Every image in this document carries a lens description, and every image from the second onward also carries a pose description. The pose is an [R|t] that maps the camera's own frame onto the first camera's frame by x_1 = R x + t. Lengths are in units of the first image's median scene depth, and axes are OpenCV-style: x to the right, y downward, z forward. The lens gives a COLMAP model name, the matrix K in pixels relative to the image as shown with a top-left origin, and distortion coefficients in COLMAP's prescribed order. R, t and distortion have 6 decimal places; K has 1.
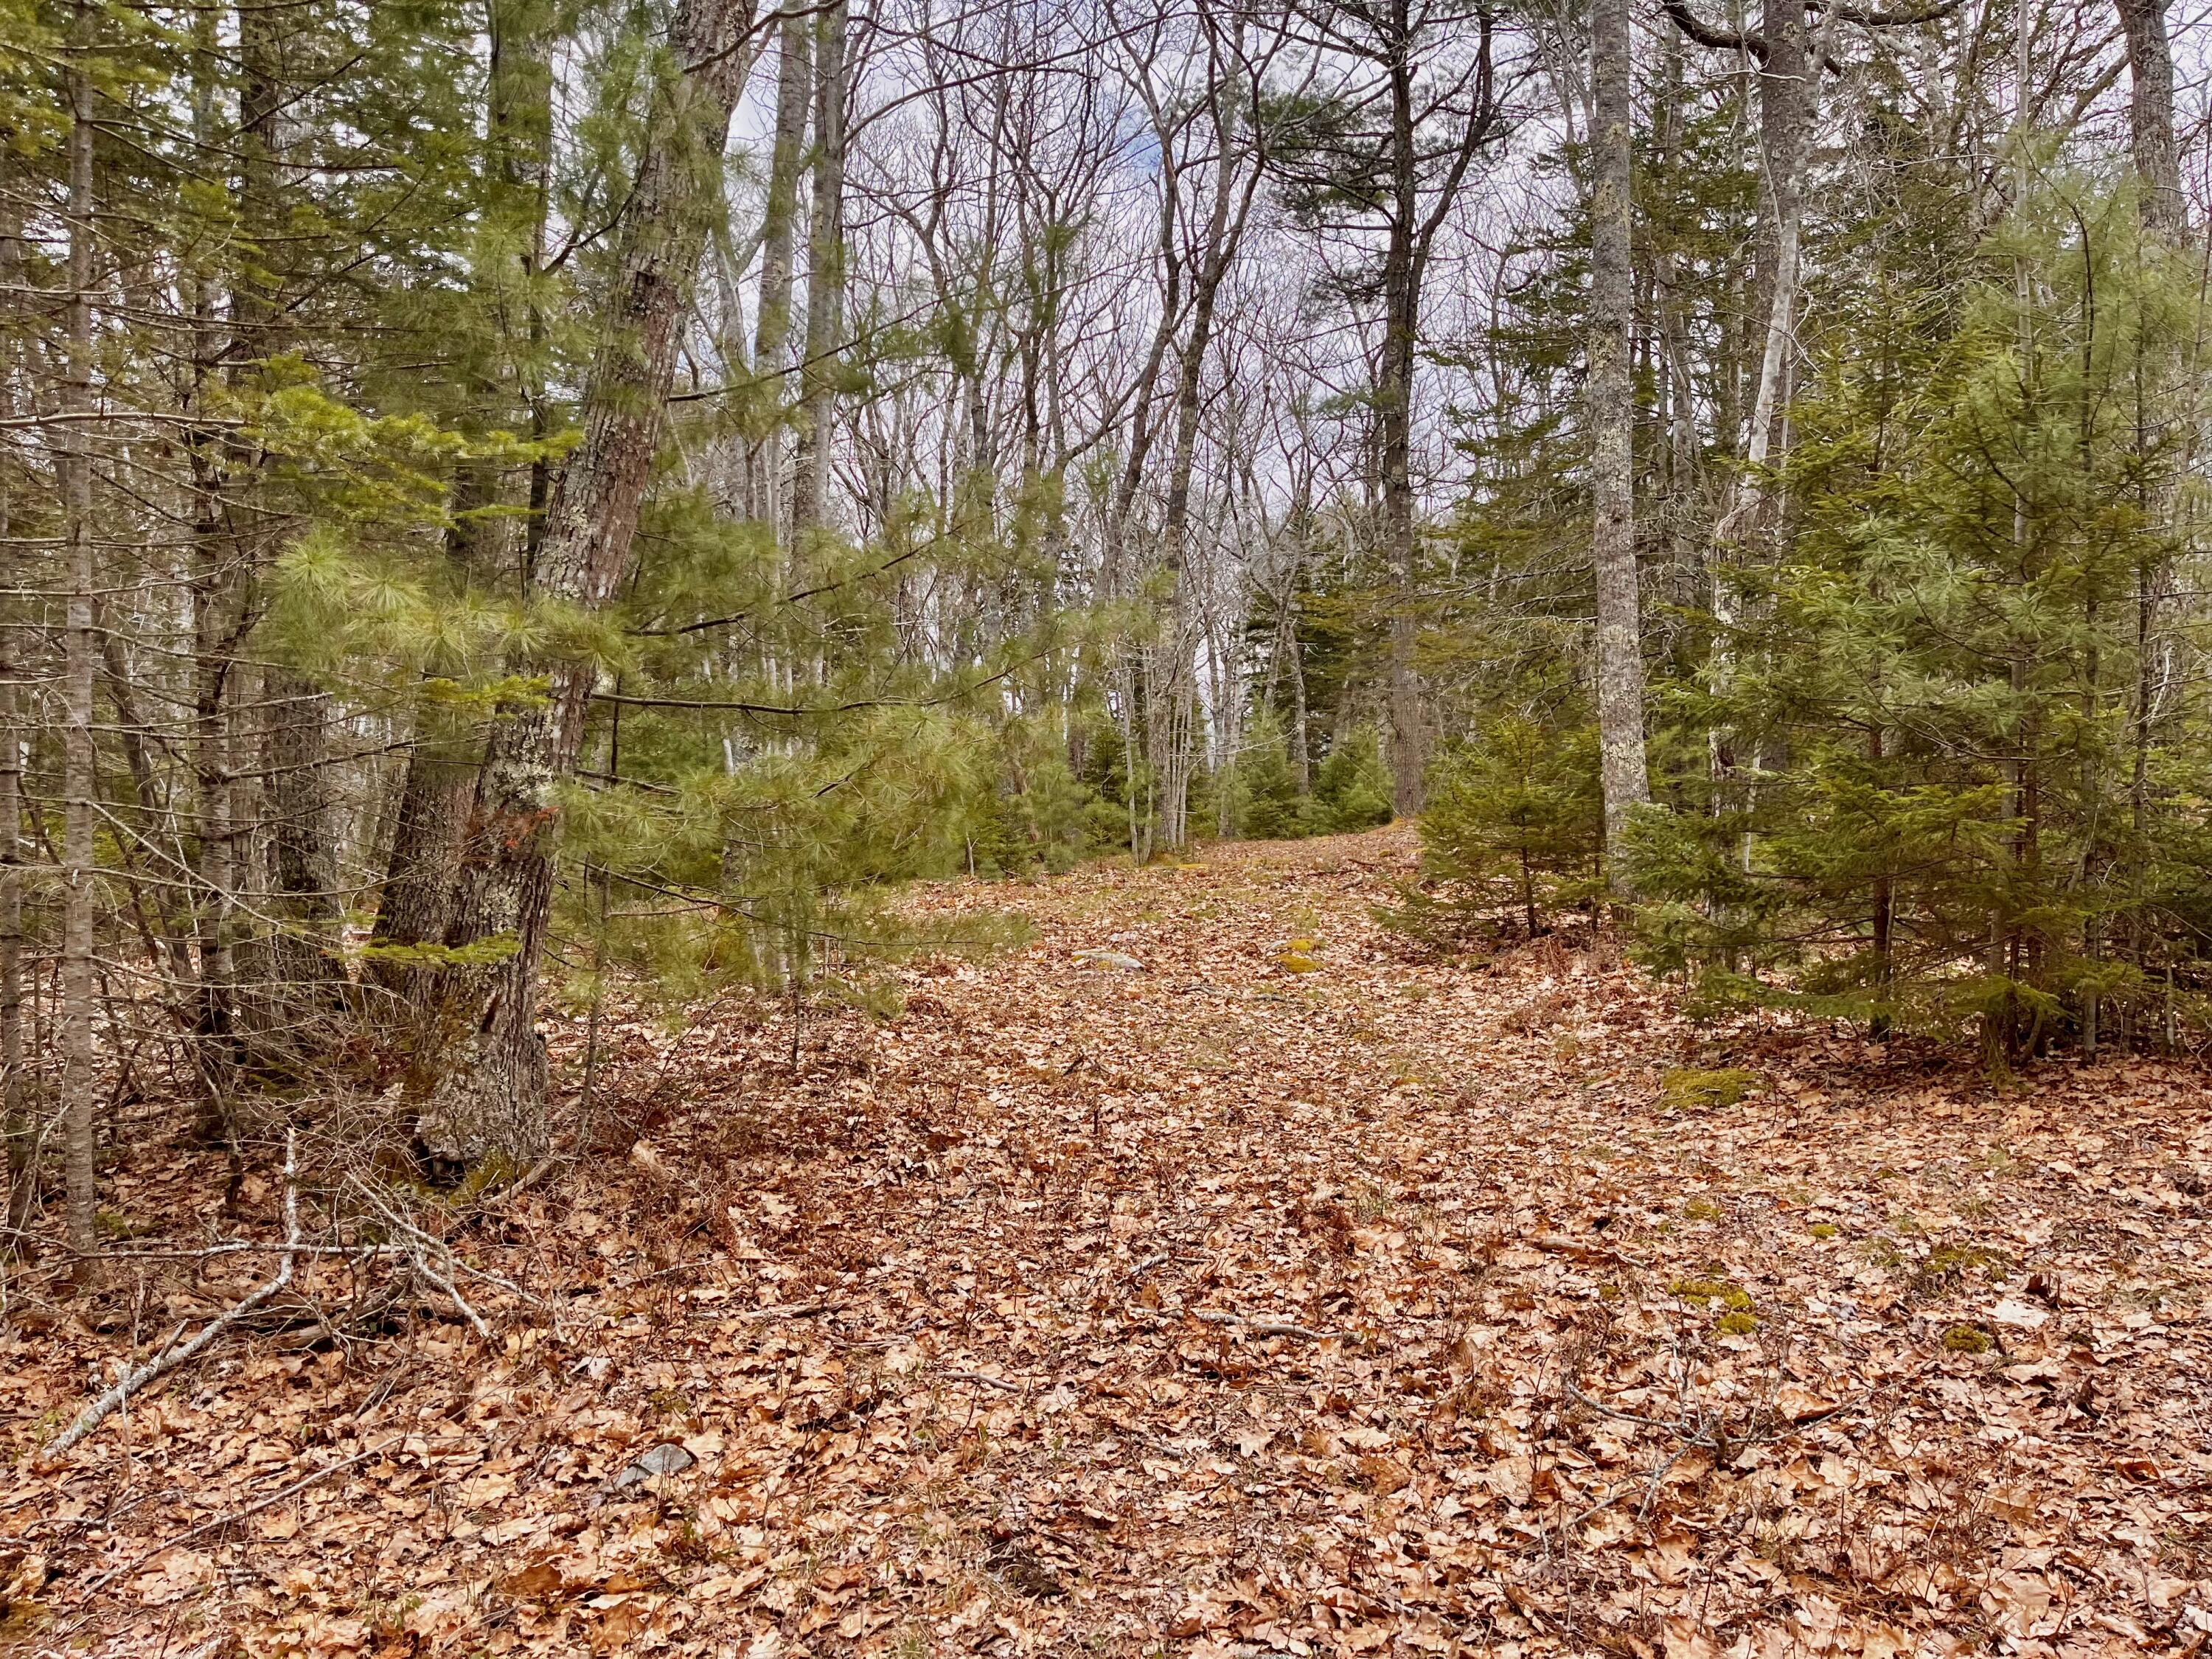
lens RADIAL K [[1676.5, 0, 1106.0], [0, 1676.5, 829.5], [0, 0, 1]] dist [0.053009, -0.000794]
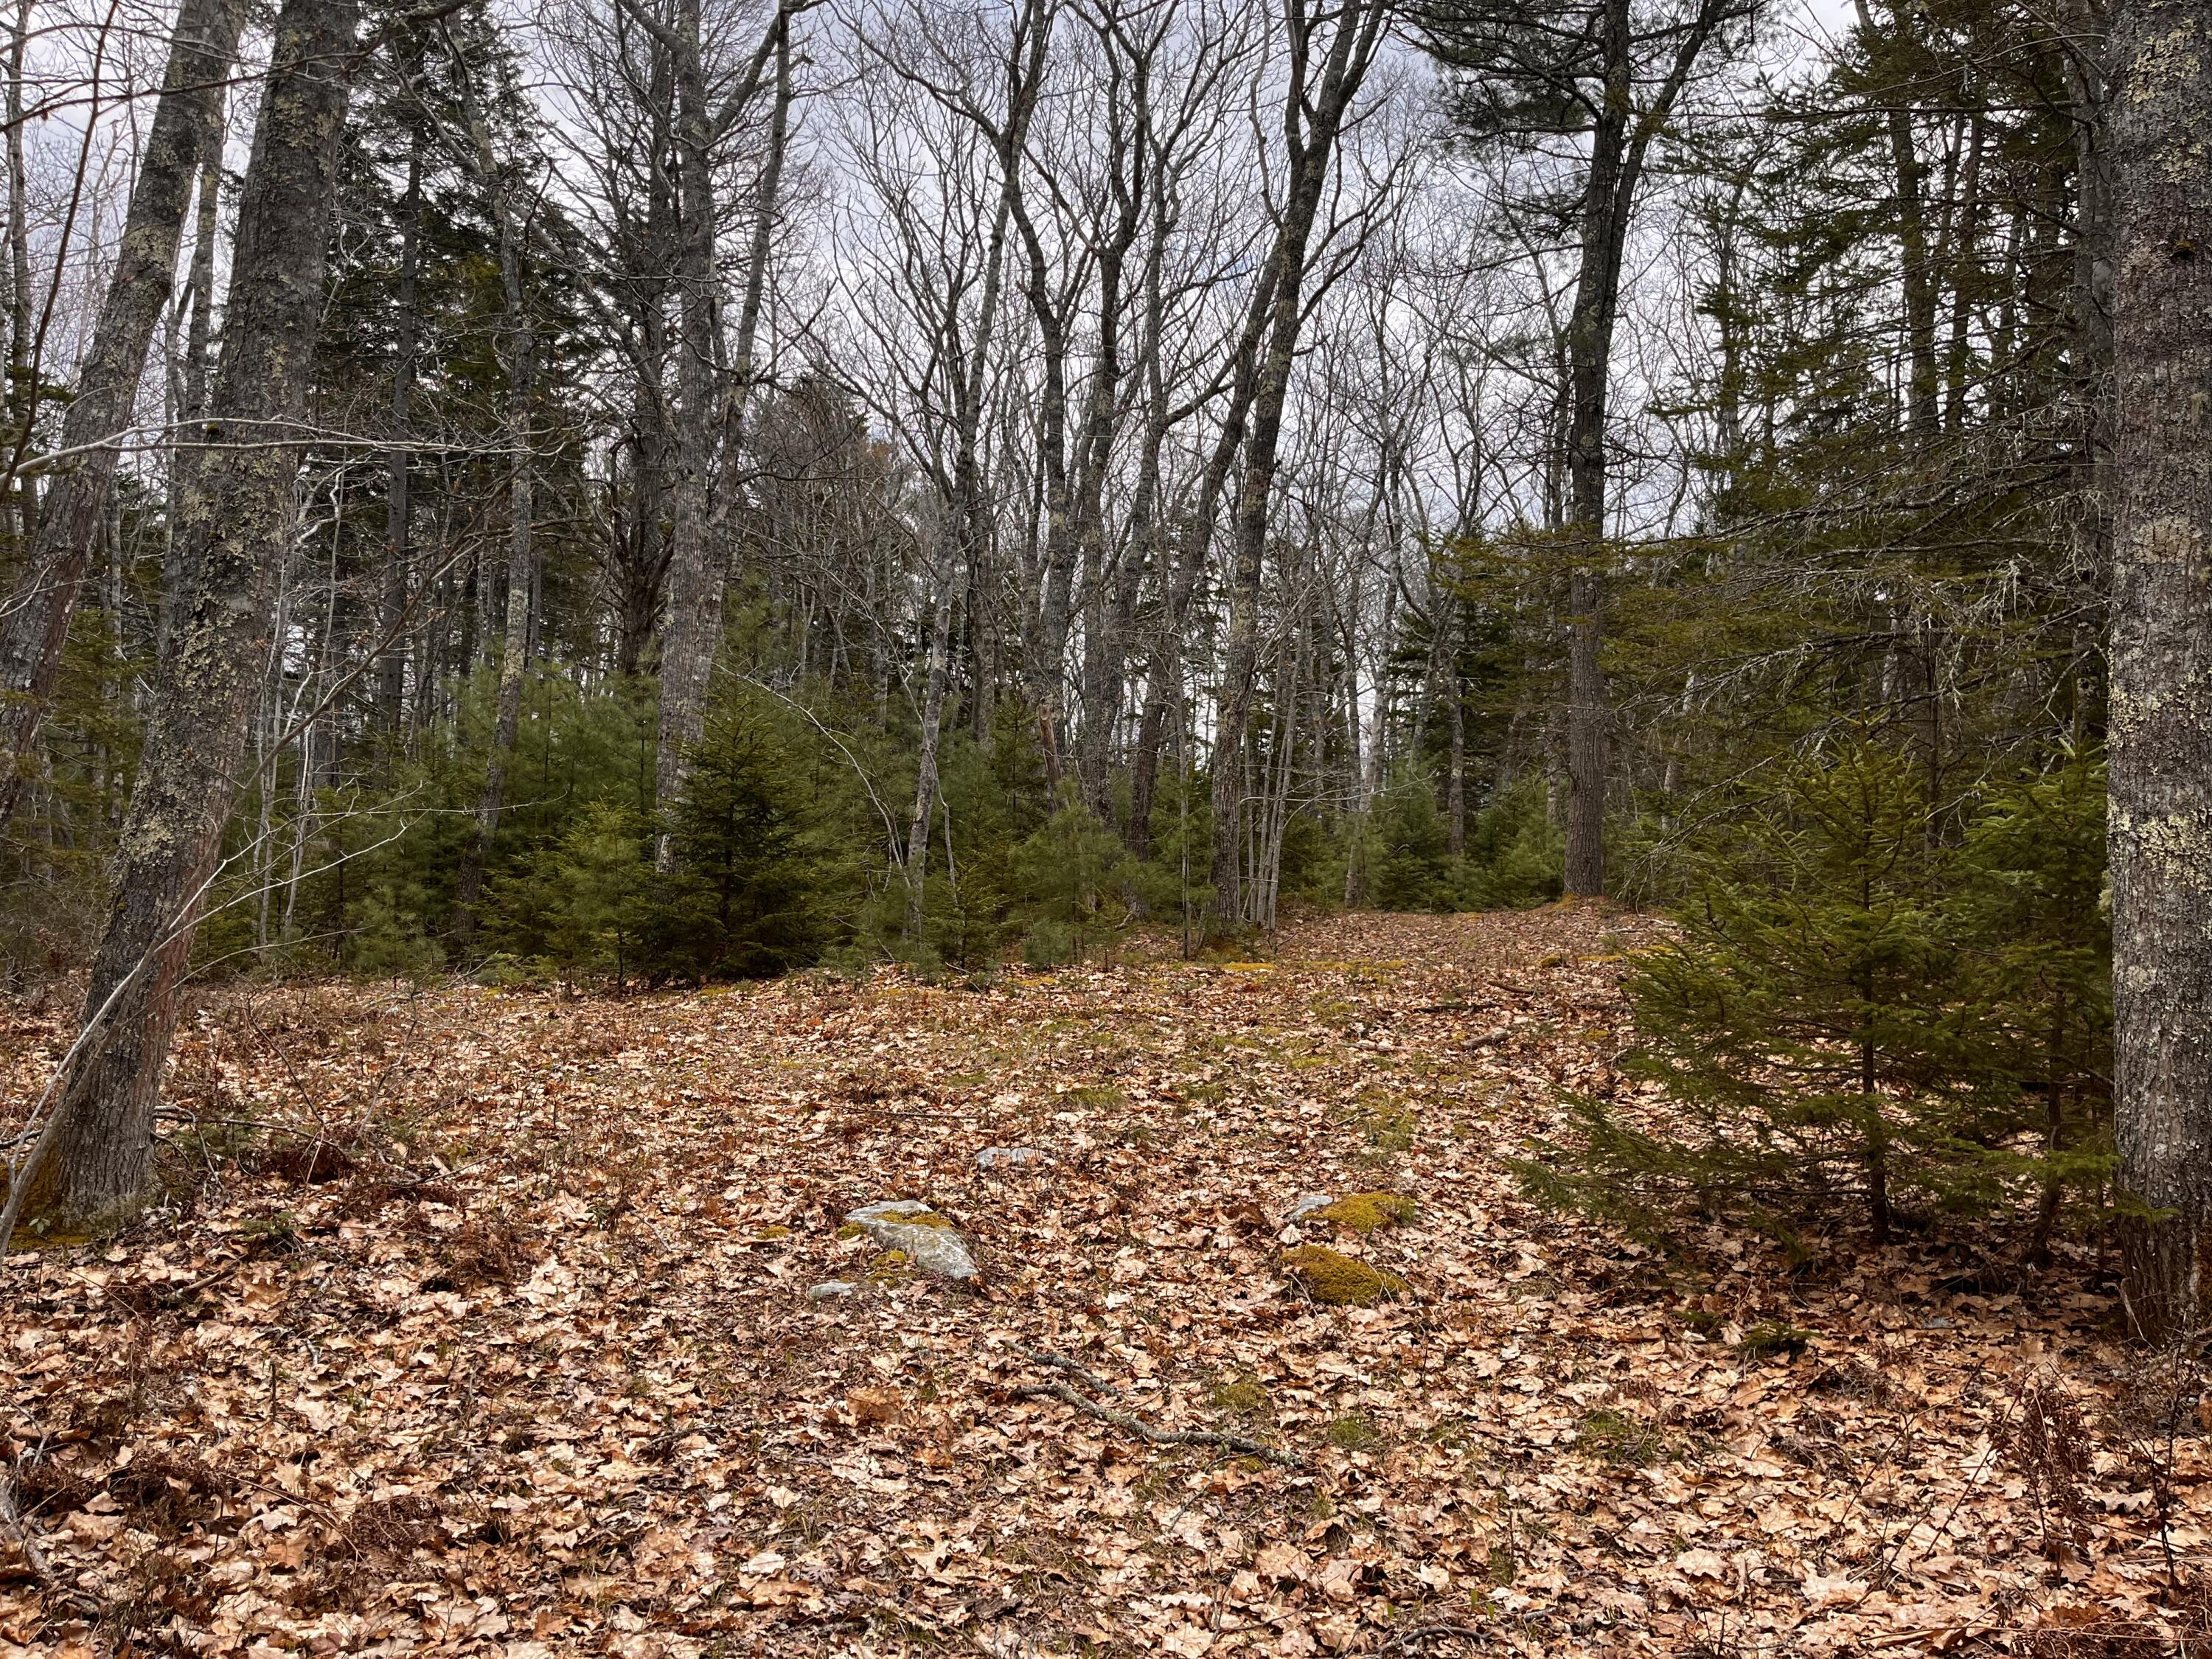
lens RADIAL K [[1676.5, 0, 1106.0], [0, 1676.5, 829.5], [0, 0, 1]] dist [0.053009, -0.000794]
pose [[0.994411, 0.044892, -0.095560, 0.032171], [-0.047031, 0.998688, -0.020251, -0.009539], [0.094526, 0.024632, 0.995218, 0.195515]]
